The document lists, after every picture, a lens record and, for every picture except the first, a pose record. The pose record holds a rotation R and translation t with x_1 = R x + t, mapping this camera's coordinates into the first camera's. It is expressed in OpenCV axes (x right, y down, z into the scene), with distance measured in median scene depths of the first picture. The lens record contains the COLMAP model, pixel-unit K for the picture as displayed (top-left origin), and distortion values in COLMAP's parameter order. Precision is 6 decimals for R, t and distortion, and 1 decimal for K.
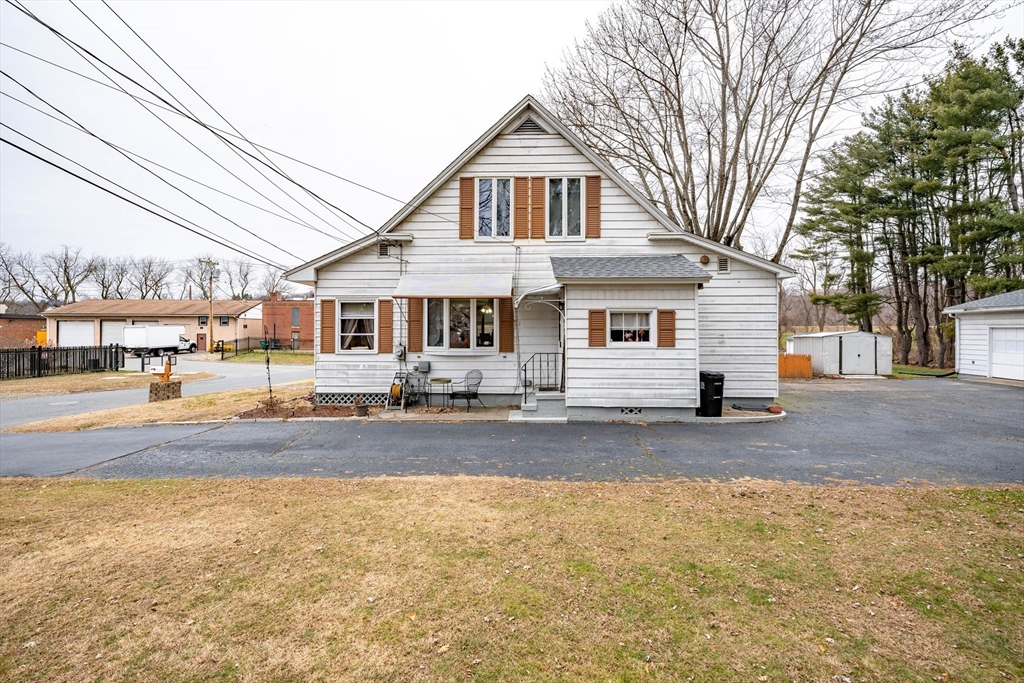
lens RADIAL K [[416.1, 0, 539.1], [0, 416.1, 326.3], [0, 0, 1]] dist [0.003124, -0.000330]
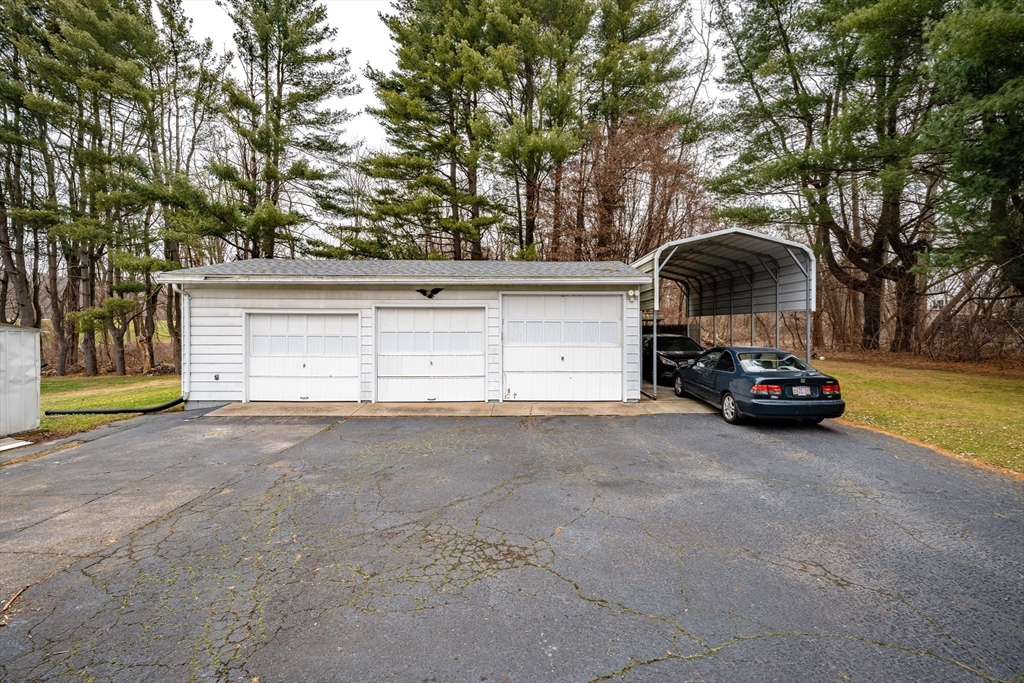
lens RADIAL K [[416.1, 0, 512.8], [0, 416.1, 334.8], [0, 0, 1]] dist [0.003124, -0.000330]
pose [[-0.070845, -0.022513, 0.997233, 0.486777], [-0.012119, 0.999691, 0.021707, 0.015542], [-0.997414, -0.010547, -0.071096, 0.674142]]
